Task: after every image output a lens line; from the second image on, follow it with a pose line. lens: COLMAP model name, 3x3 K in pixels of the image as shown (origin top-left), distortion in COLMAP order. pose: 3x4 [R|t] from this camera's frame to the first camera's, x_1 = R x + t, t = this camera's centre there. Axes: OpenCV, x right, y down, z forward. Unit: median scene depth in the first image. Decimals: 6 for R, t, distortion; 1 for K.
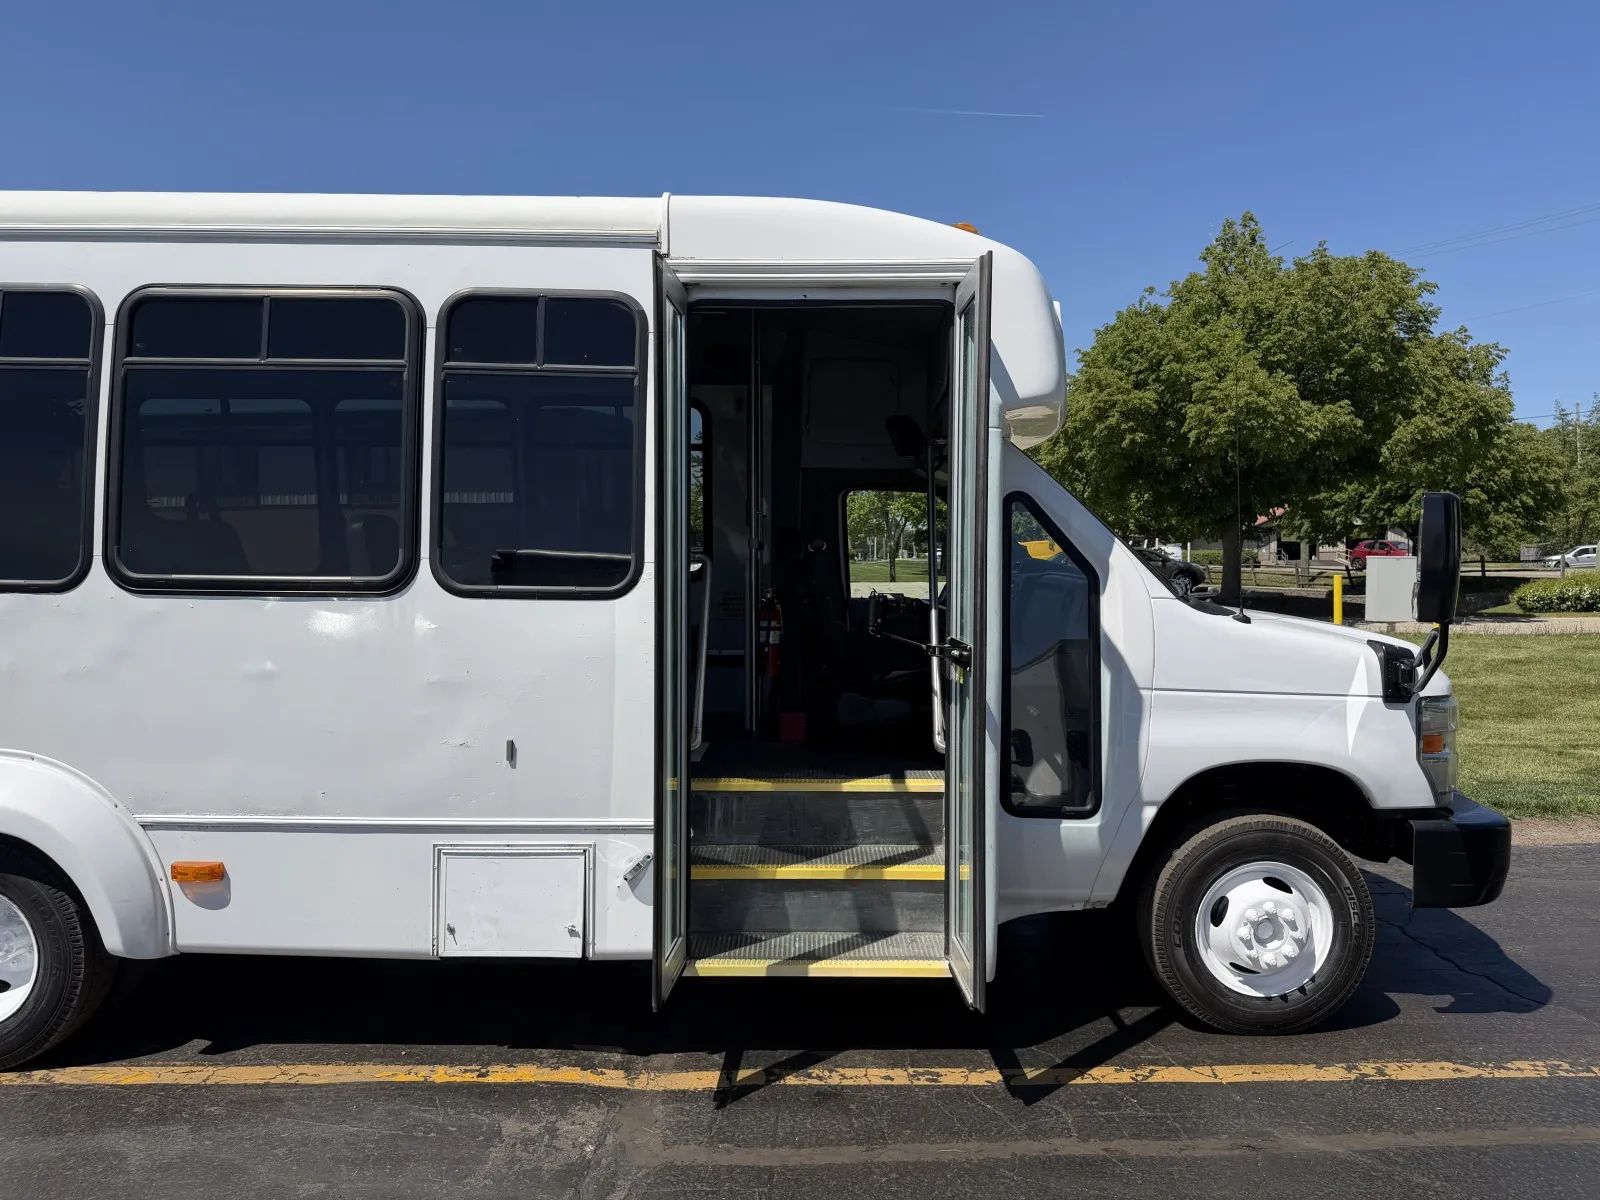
lens RADIAL K [[1201.8, 0, 779.5], [0, 1201.8, 609.1], [0, 0, 1]] dist [0.041205, -0.028953]
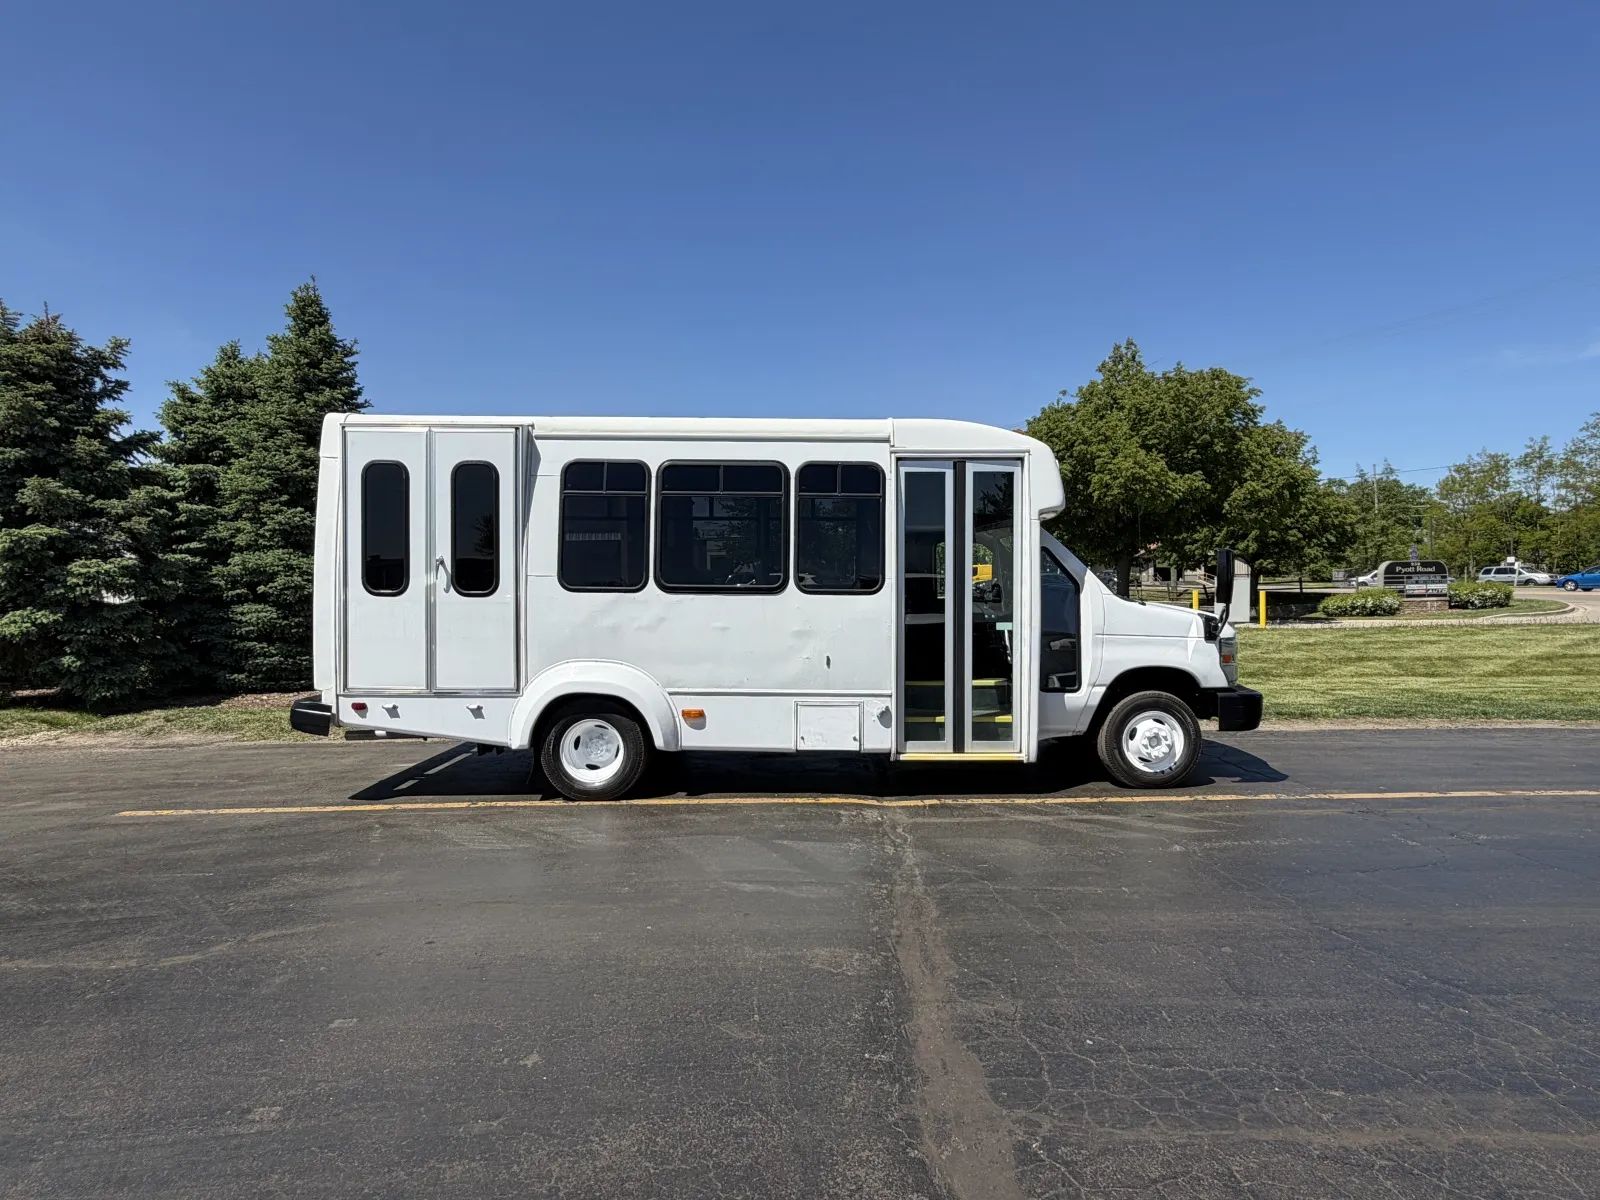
lens RADIAL K [[957.6, 0, 779.2], [0, 957.6, 596.3], [0, 0, 1]] dist [0.023924, 0.003692]
pose [[0.999815, -0.002569, 0.019071, -0.325690], [0.003066, 0.999655, -0.026098, 0.039151], [-0.018997, 0.026151, 0.999477, -0.772917]]
